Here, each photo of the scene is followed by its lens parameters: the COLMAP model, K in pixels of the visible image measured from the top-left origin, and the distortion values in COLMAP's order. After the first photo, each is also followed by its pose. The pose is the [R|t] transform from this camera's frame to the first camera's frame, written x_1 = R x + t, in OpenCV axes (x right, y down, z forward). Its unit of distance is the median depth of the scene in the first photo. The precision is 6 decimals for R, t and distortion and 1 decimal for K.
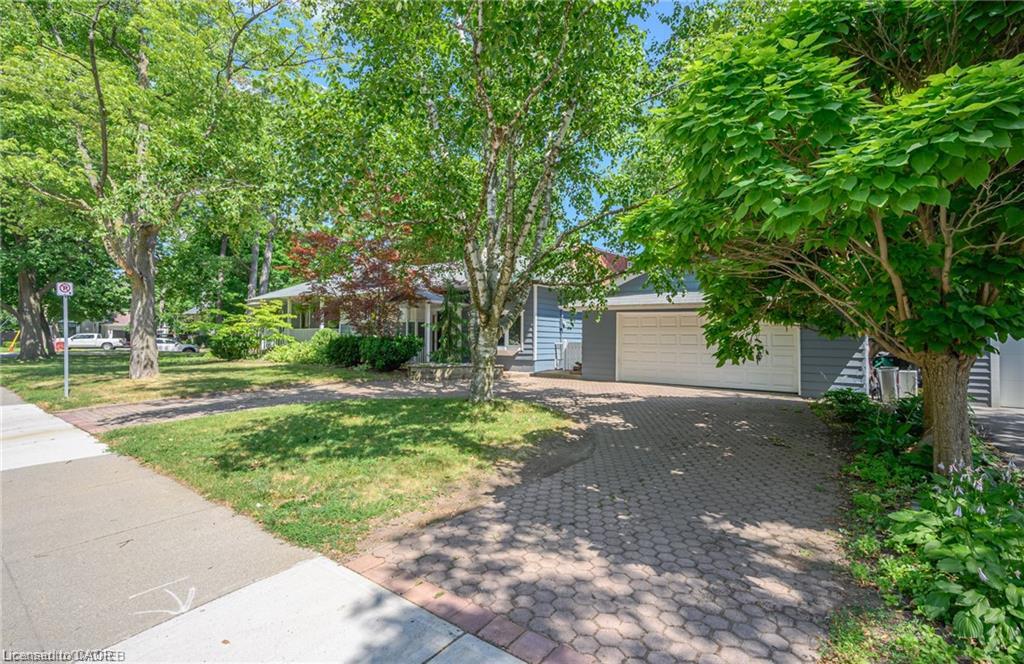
lens RADIAL K [[495.1, 0, 510.8], [0, 495.1, 333.3], [0, 0, 1]] dist [-0.000088, 0.000000]
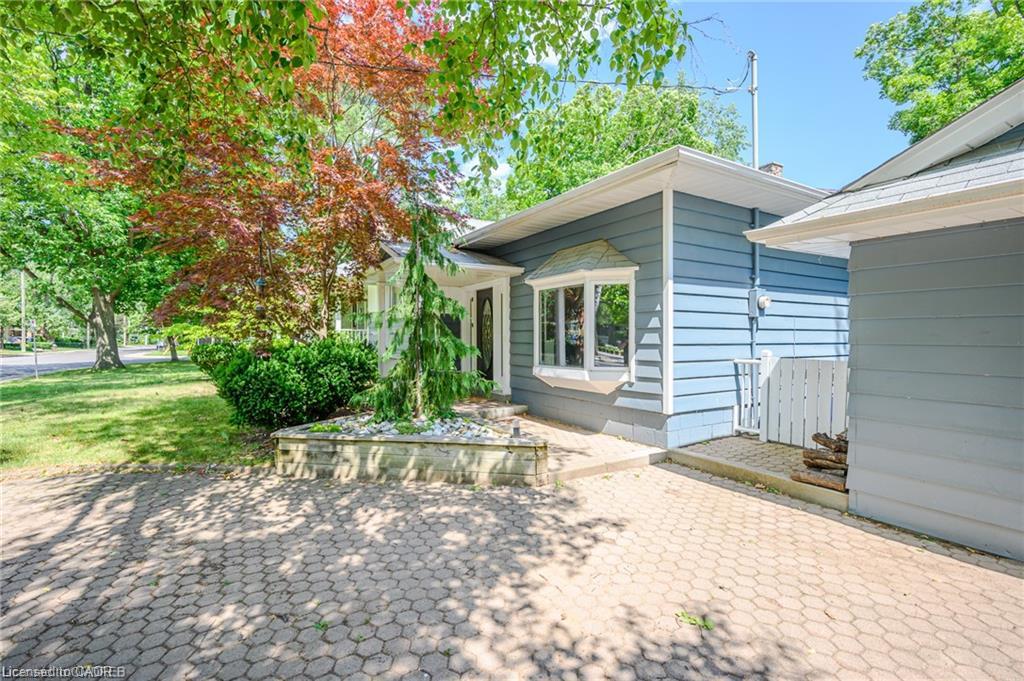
lens RADIAL K [[472.7, 0, 513.3], [0, 472.7, 340.9], [0, 0, 1]] dist [0.001375, 0.000045]
pose [[0.932657, -0.010872, -0.360601, 0.066227], [0.016355, 0.999792, 0.012160, -0.000102], [0.360394, -0.017239, 0.932641, 0.653982]]
